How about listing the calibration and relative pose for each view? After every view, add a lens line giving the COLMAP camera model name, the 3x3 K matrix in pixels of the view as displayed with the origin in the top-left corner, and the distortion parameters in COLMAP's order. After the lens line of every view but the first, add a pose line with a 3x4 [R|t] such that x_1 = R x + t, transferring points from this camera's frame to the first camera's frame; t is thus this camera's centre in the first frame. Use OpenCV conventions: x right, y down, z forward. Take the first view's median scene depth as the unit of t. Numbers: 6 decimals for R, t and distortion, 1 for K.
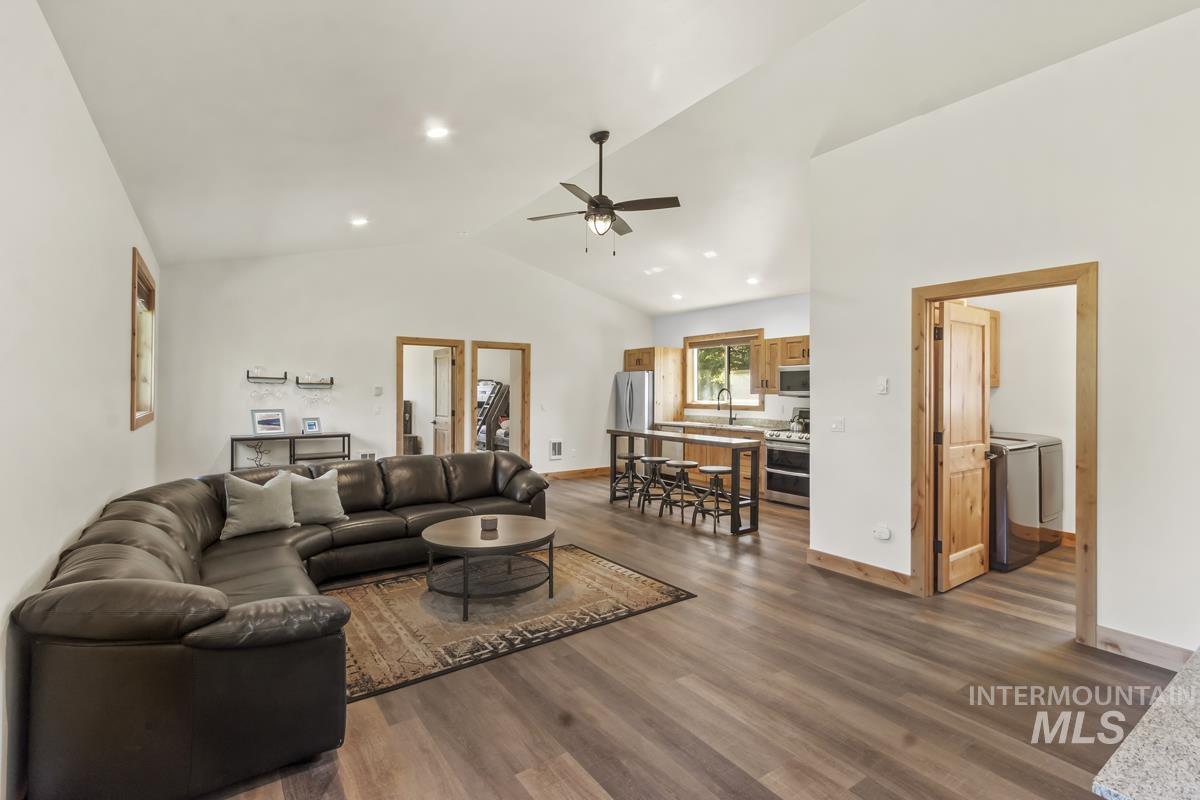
lens RADIAL K [[553.7, 0, 594.9], [0, 553.7, 383.4], [0, 0, 1]] dist [0.002423, 0.000480]
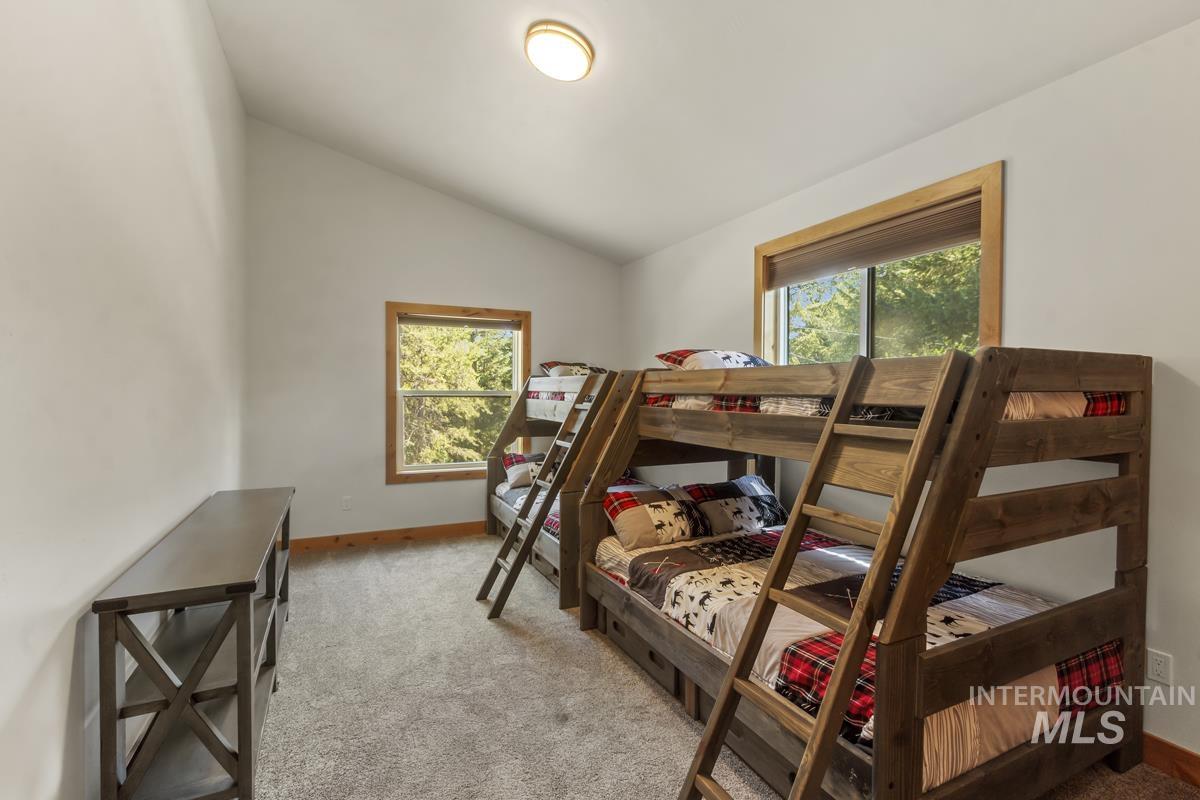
lens RADIAL K [[553.7, 0, 594.9], [0, 553.7, 383.4], [0, 0, 1]] dist [0.002423, 0.000480]
pose [[0.986926, -0.005117, -0.161091, -0.384914], [0.005579, 0.999982, 0.002414, 0.024269], [0.161075, -0.003281, 0.986937, 2.083908]]
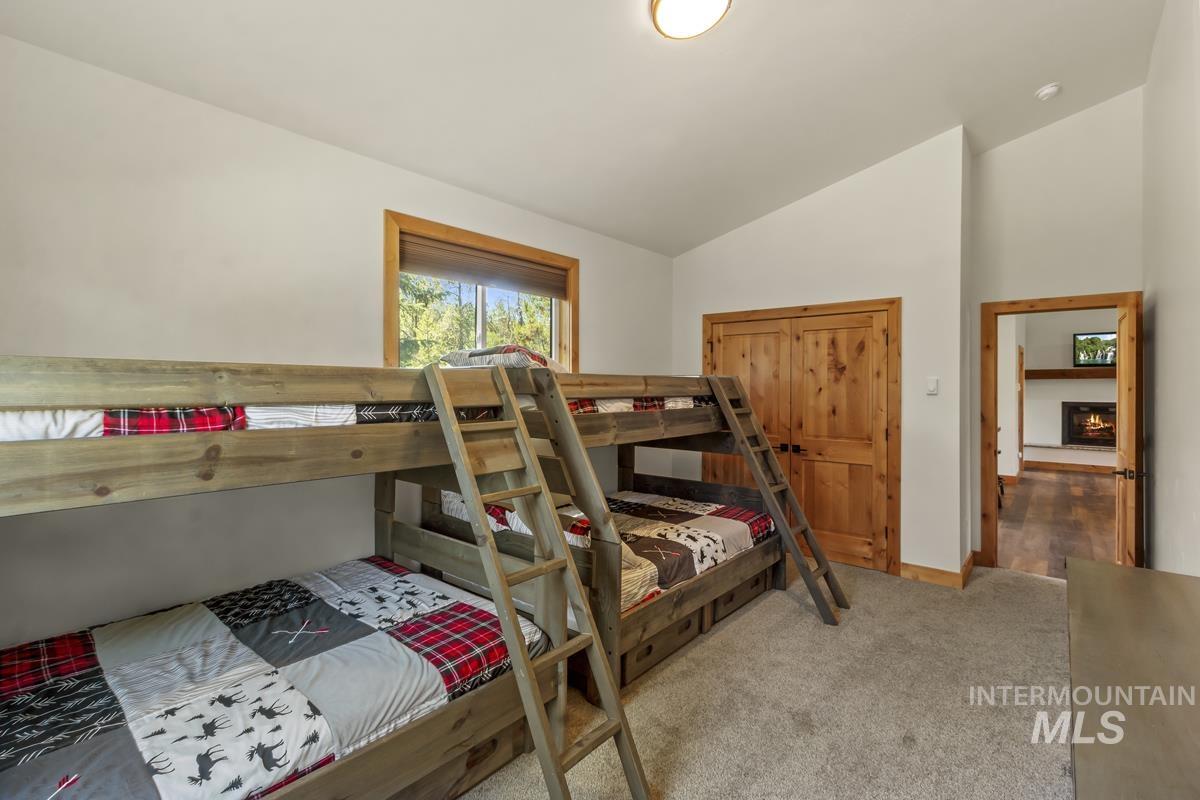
lens RADIAL K [[553.7, 0, 594.9], [0, 553.7, 383.4], [0, 0, 1]] dist [0.002423, 0.000480]
pose [[-0.267185, -0.002462, 0.963642, -1.084284], [-0.017696, 0.999841, -0.002352, 0.023490], [-0.963483, -0.017681, -0.267186, 3.021896]]
